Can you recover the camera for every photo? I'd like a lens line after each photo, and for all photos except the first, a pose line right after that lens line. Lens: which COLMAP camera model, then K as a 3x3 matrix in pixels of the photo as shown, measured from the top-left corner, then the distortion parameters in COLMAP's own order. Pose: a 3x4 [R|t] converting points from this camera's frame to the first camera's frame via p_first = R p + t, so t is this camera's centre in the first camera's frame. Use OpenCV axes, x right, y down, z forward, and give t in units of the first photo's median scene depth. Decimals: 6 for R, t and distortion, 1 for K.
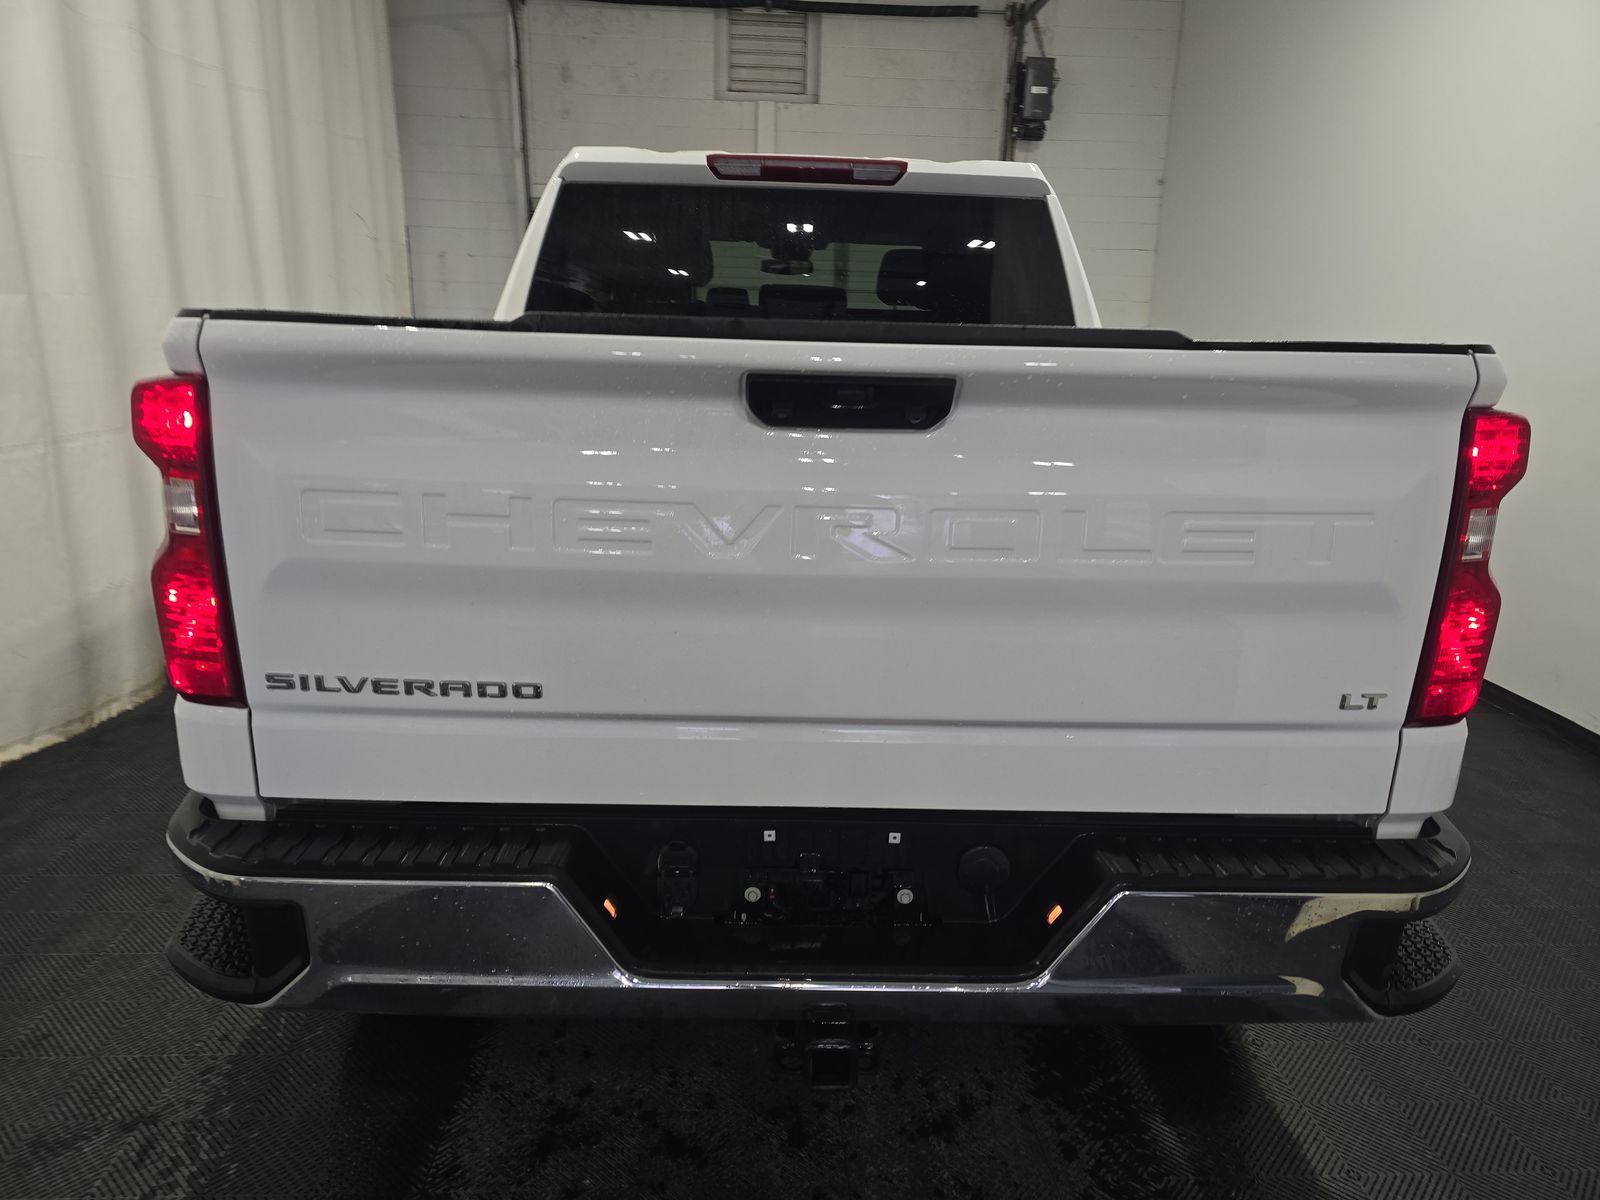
lens RADIAL K [[1055.5, 0, 787.4], [0, 1055.5, 597.0], [0, 0, 1]] dist [0.044458, -0.034125]
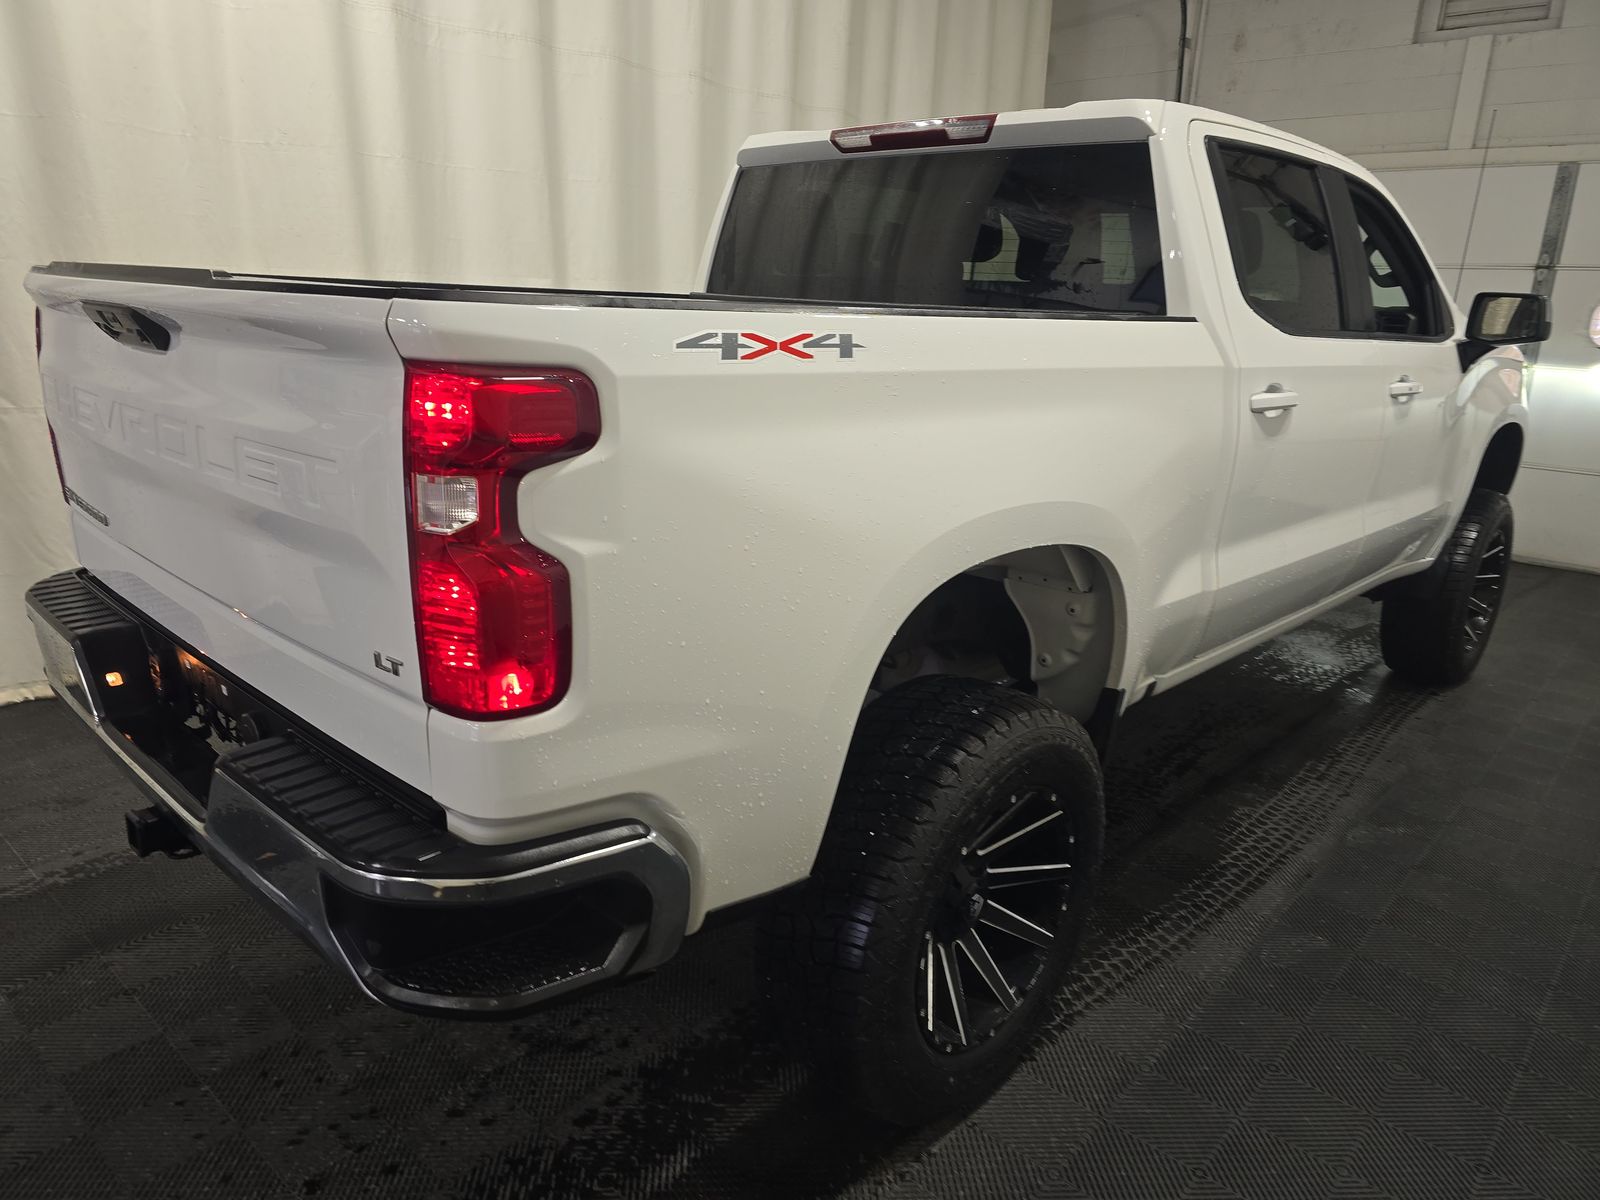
lens RADIAL K [[1055.5, 0, 787.4], [0, 1055.5, 597.0], [0, 0, 1]] dist [0.044458, -0.034125]
pose [[0.709502, 0.195770, -0.676965, 0.681411], [-0.192979, 0.977892, 0.080541, -0.043810], [0.677766, 0.073496, 0.731596, 0.239804]]
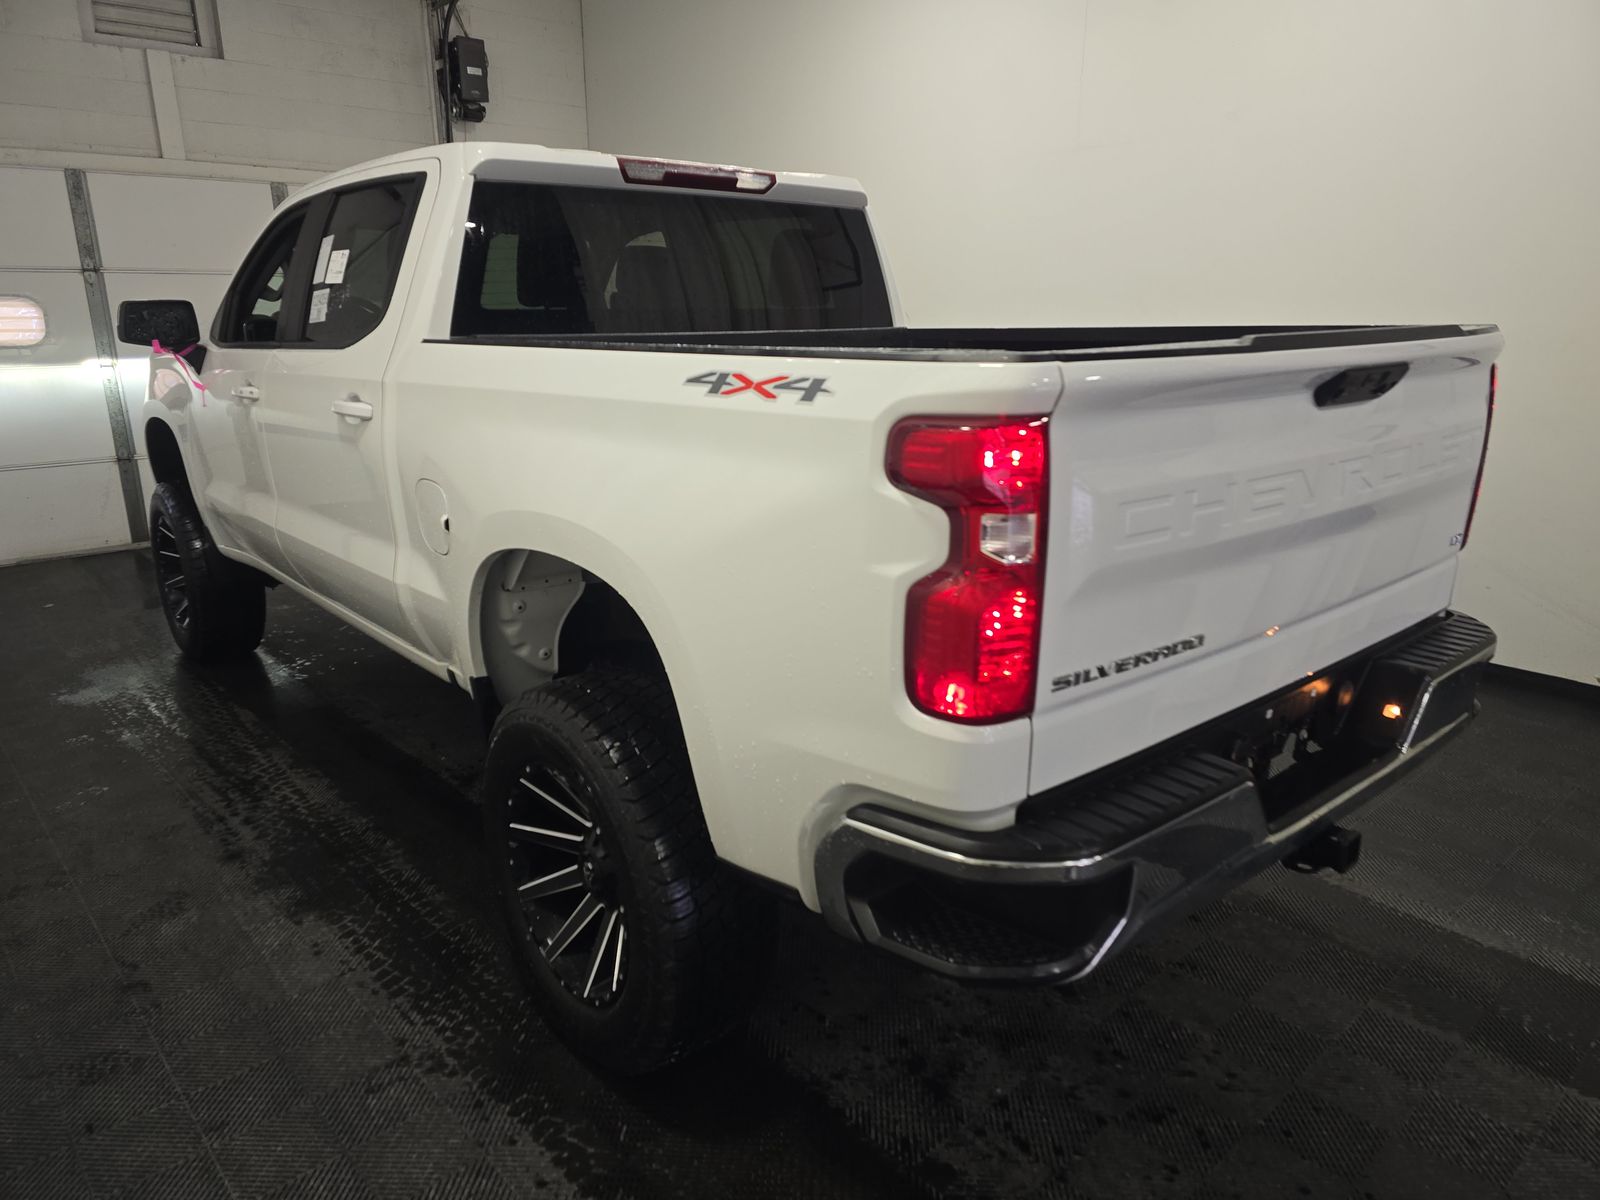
lens RADIAL K [[1055.5, 0, 787.4], [0, 1055.5, 597.0], [0, 0, 1]] dist [0.044458, -0.034125]
pose [[0.782788, -0.197333, 0.590171, -0.609473], [0.182851, 0.979462, 0.084970, -0.070658], [-0.594818, 0.041400, 0.802794, 0.127827]]
